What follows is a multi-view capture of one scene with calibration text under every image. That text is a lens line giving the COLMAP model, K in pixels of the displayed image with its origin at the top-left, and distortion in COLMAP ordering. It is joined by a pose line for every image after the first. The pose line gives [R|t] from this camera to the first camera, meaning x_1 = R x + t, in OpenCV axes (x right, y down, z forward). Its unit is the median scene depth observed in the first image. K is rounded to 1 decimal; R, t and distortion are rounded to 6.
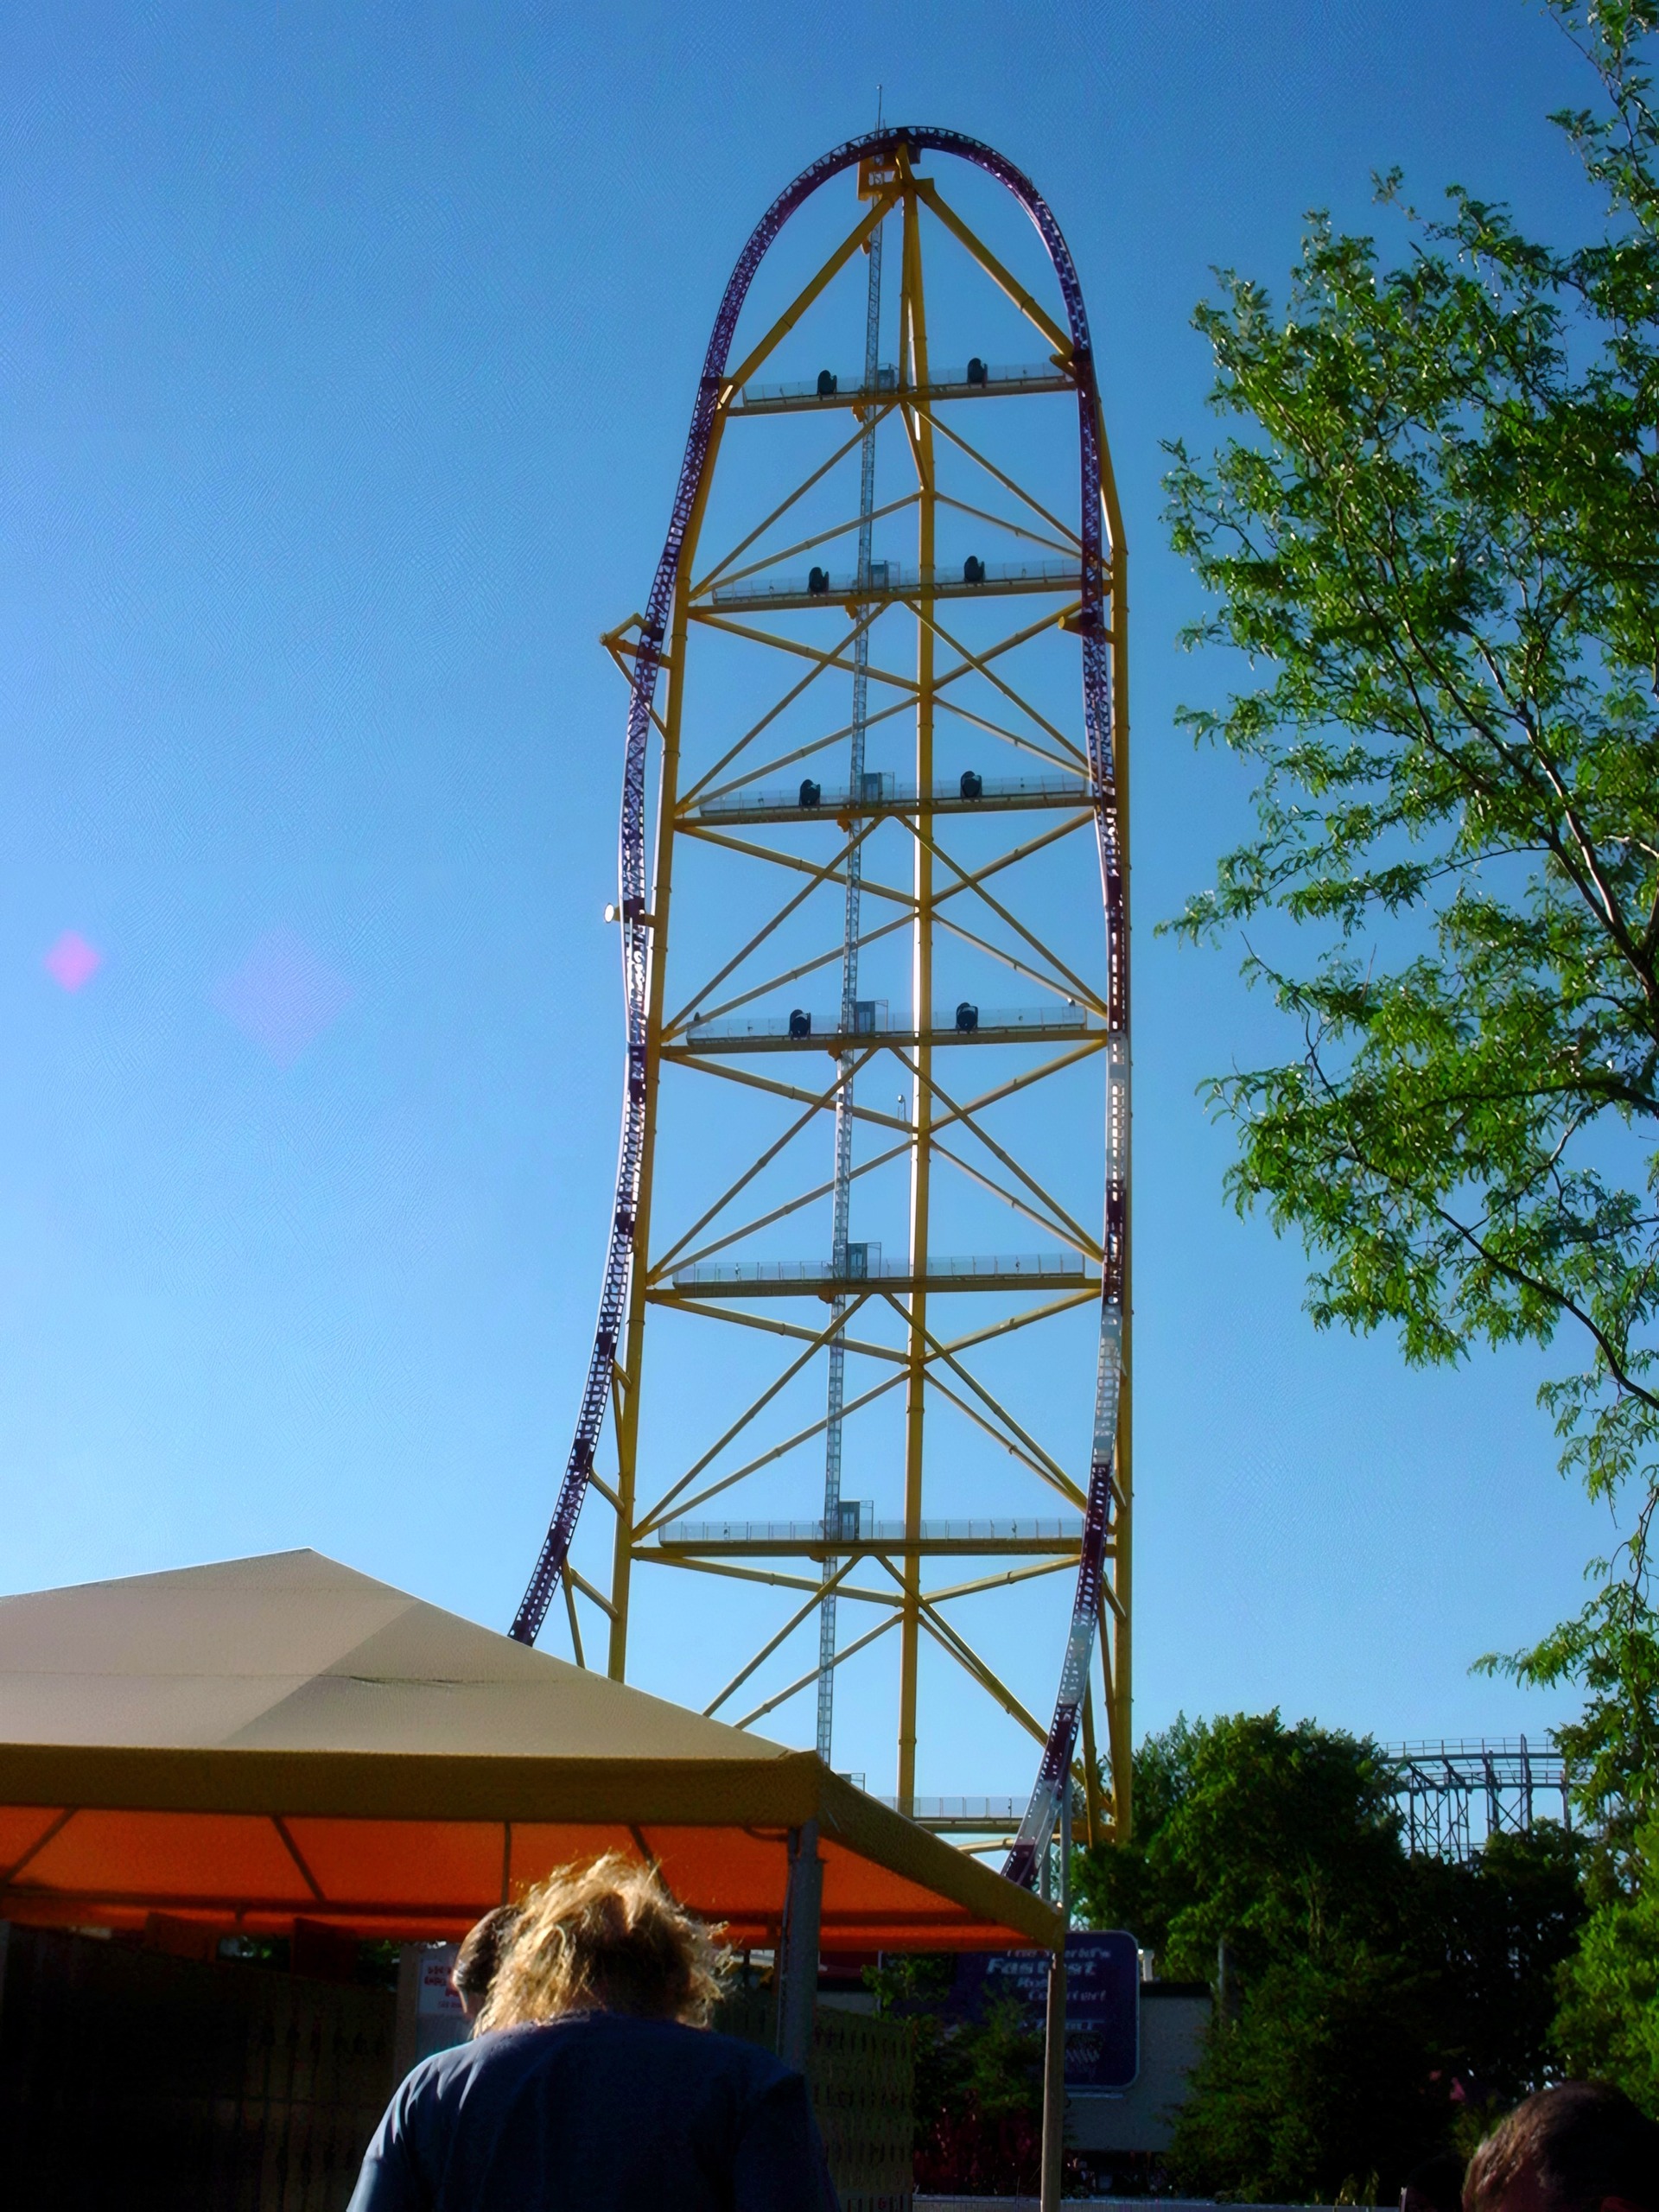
lens RADIAL K [[2748.2, 0, 829.5], [0, 2748.2, 1107.1], [0, 0, 1]] dist [-0.231613, 0.275659]
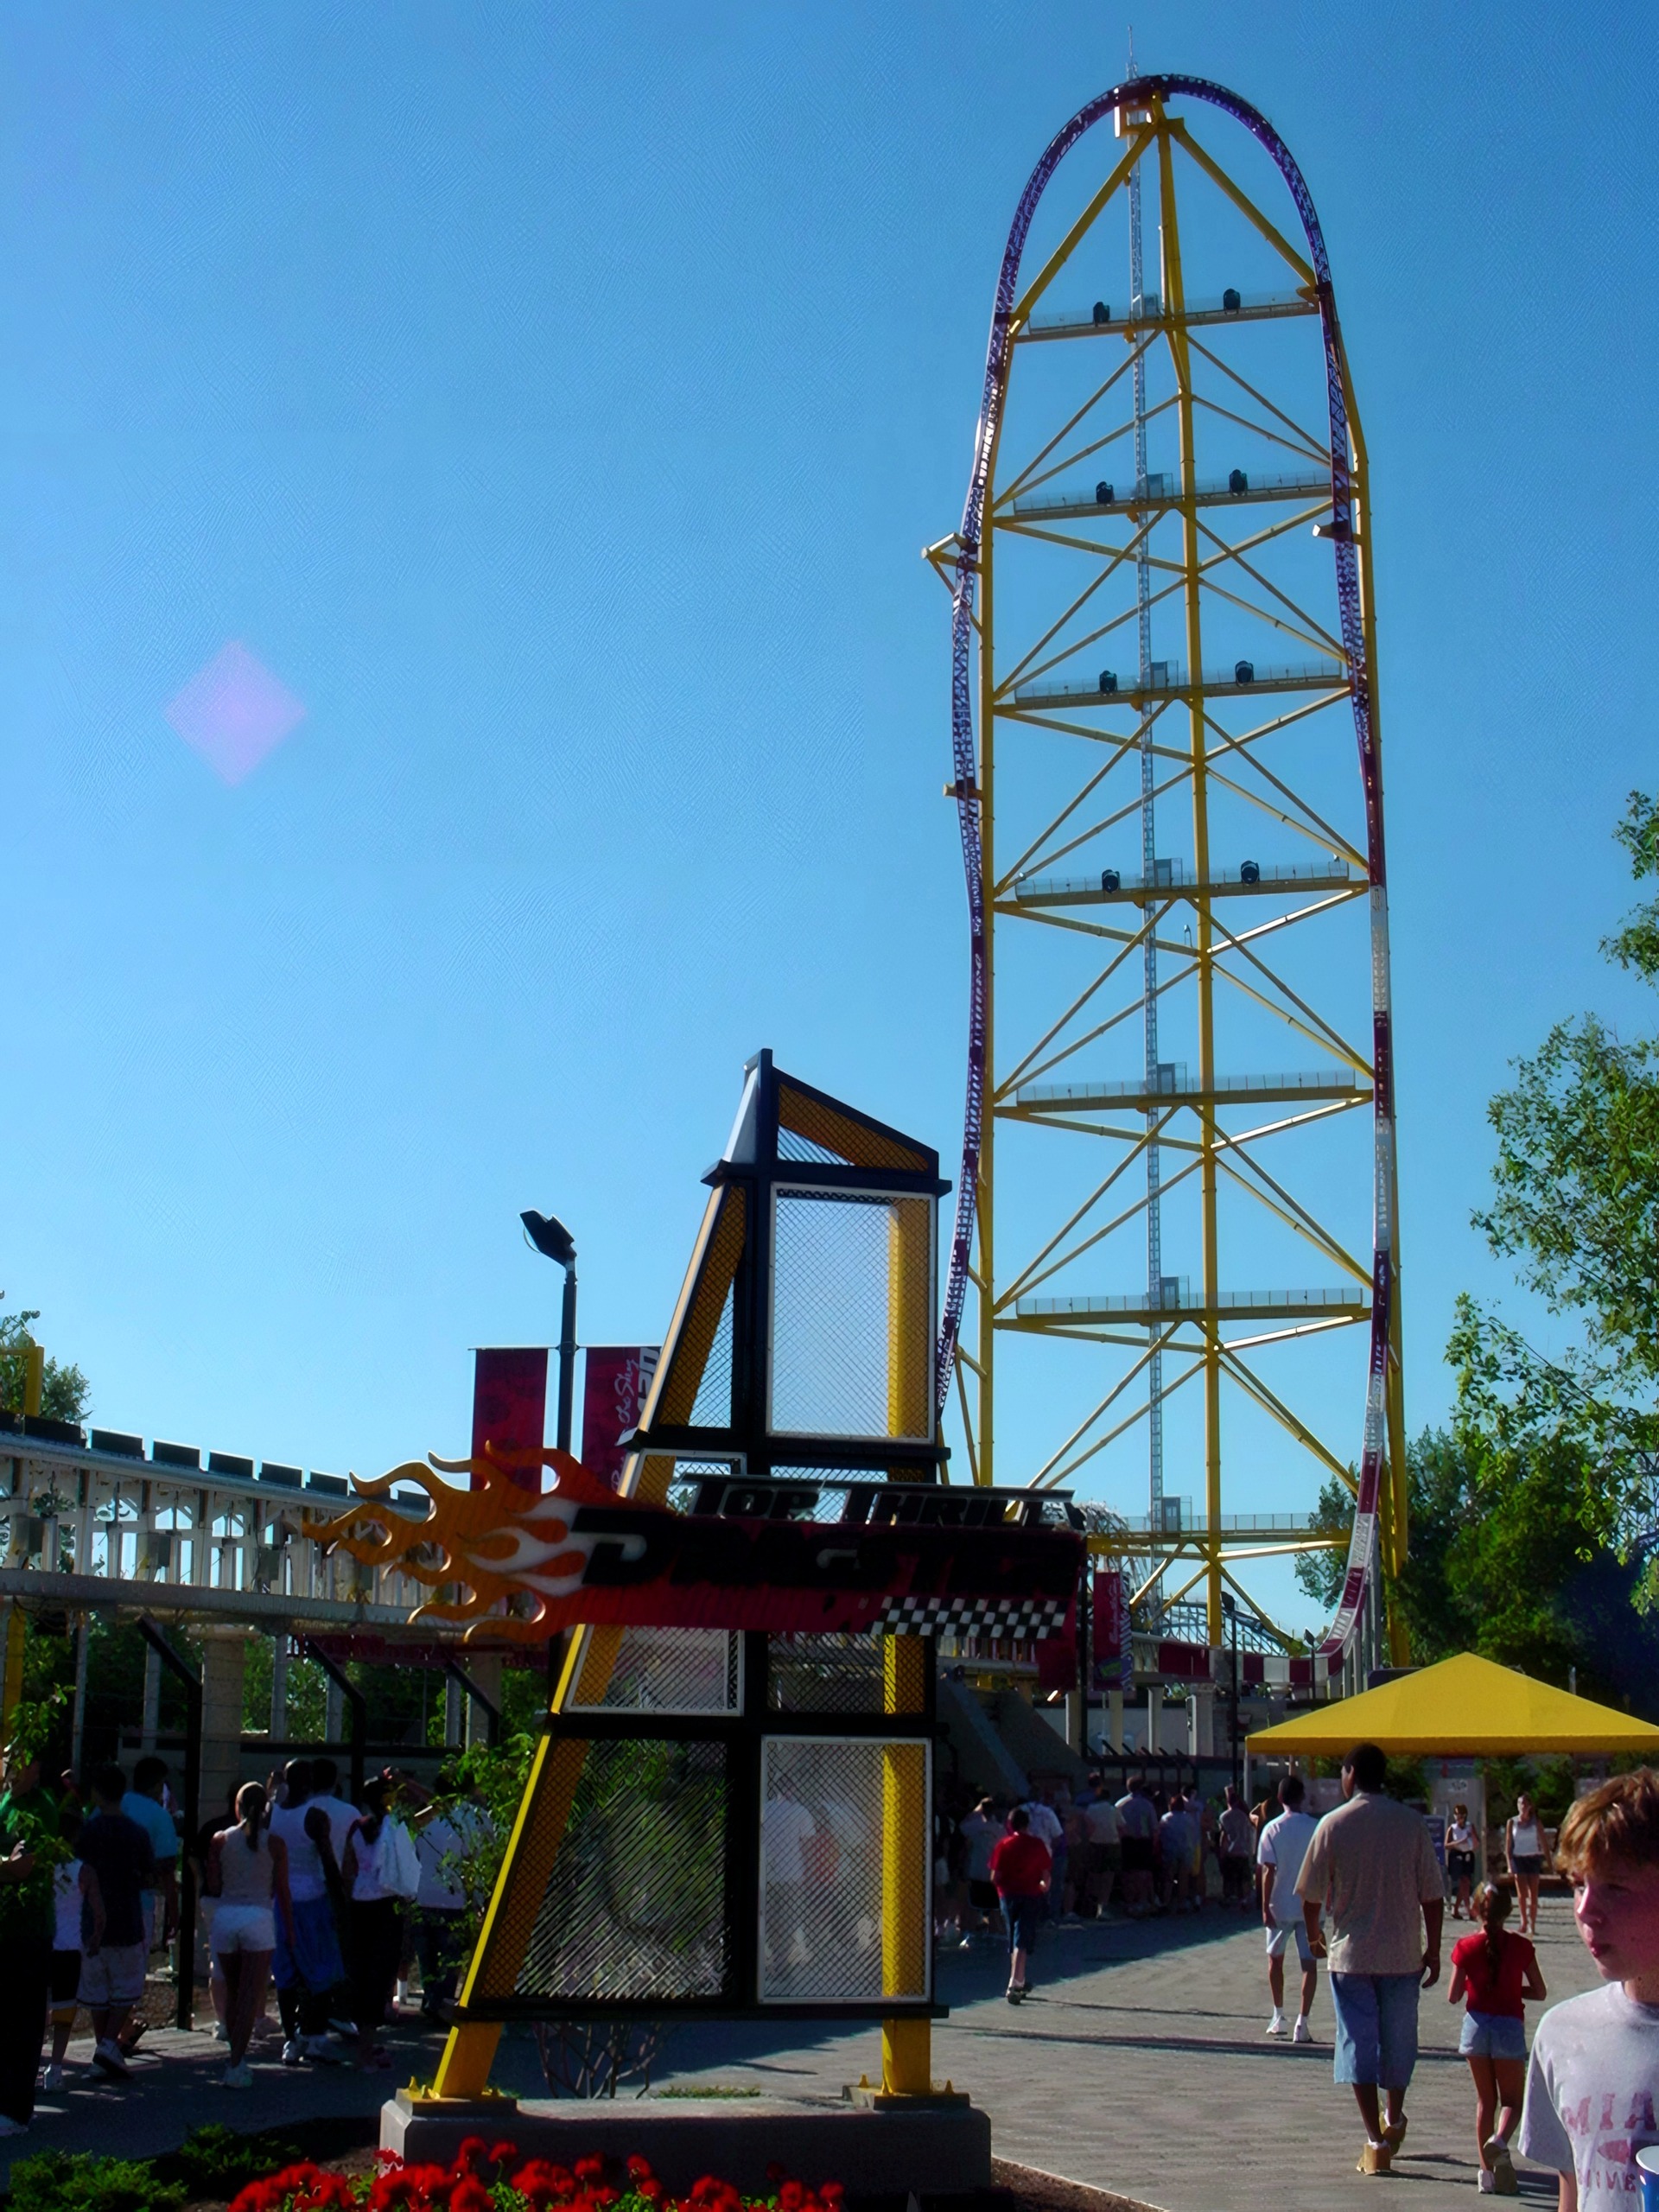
lens RADIAL K [[2748.2, 0, 829.5], [0, 2748.2, 1107.1], [0, 0, 1]] dist [-0.231613, 0.275659]
pose [[0.998034, -0.033820, -0.052762, -0.070815], [0.040363, 0.990910, 0.128330, -0.087325], [0.047943, -0.130207, 0.990327, -0.198940]]
